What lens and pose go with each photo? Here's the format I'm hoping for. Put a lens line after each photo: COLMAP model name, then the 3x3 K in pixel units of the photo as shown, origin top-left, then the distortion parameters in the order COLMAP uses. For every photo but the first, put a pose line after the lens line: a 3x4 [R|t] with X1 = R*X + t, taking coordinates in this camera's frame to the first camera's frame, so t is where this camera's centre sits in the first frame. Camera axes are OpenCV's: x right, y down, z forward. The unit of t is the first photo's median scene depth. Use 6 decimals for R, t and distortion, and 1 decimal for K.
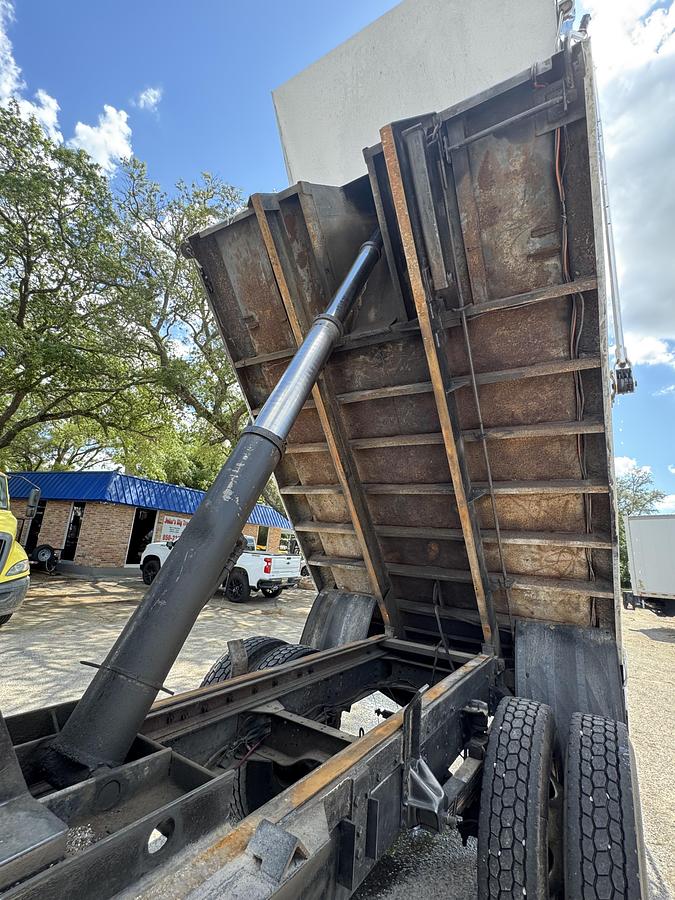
lens RADIAL K [[413.6, 0, 337.5], [0, 413.6, 450.0], [0, 0, 1]] dist [-0.002515, 0.000101]
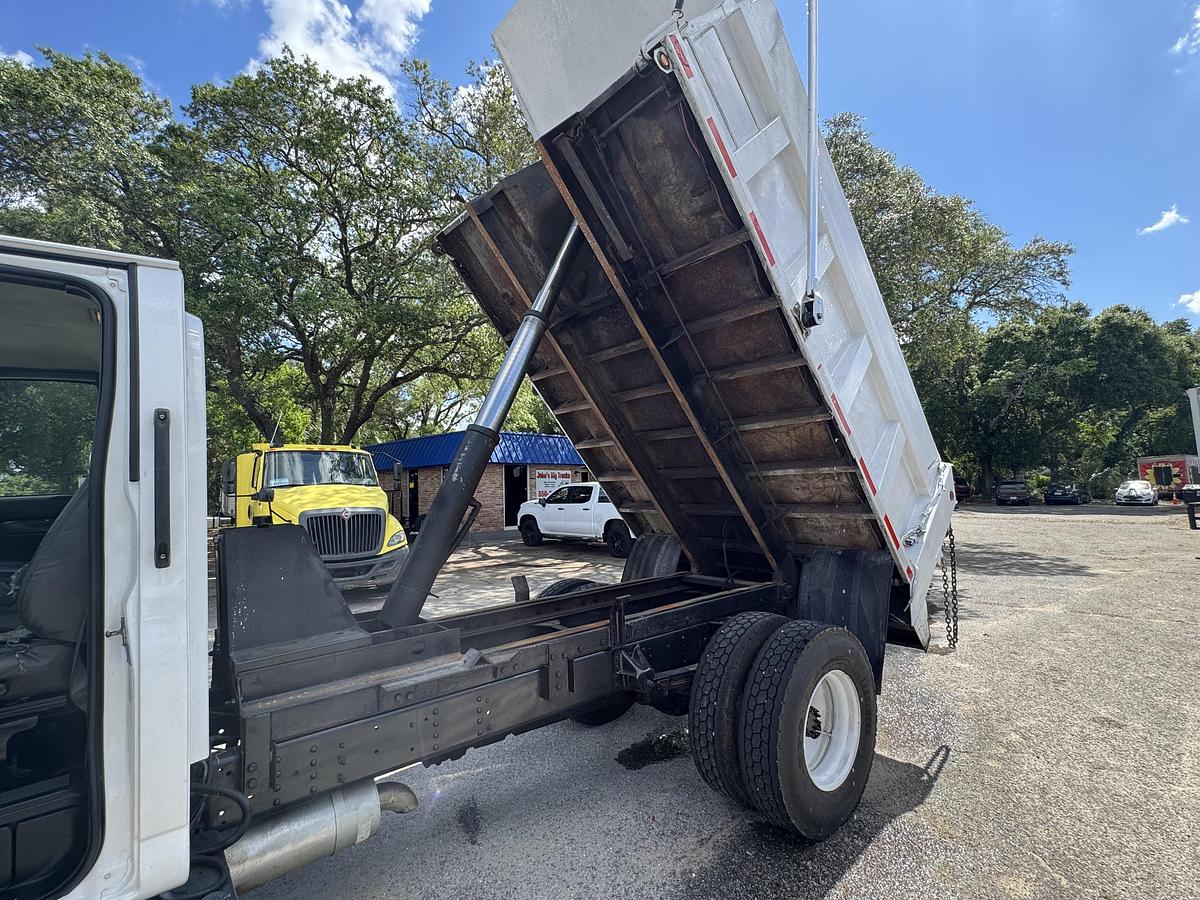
lens RADIAL K [[551.5, 0, 600.0], [0, 551.5, 450.0], [0, 0, 1]] dist [-0.002515, 0.000101]
pose [[0.945310, -0.124305, -0.301559, 0.127304], [0.170292, 0.976614, 0.131251, -0.023797], [0.278191, -0.175426, 0.944370, -0.109081]]
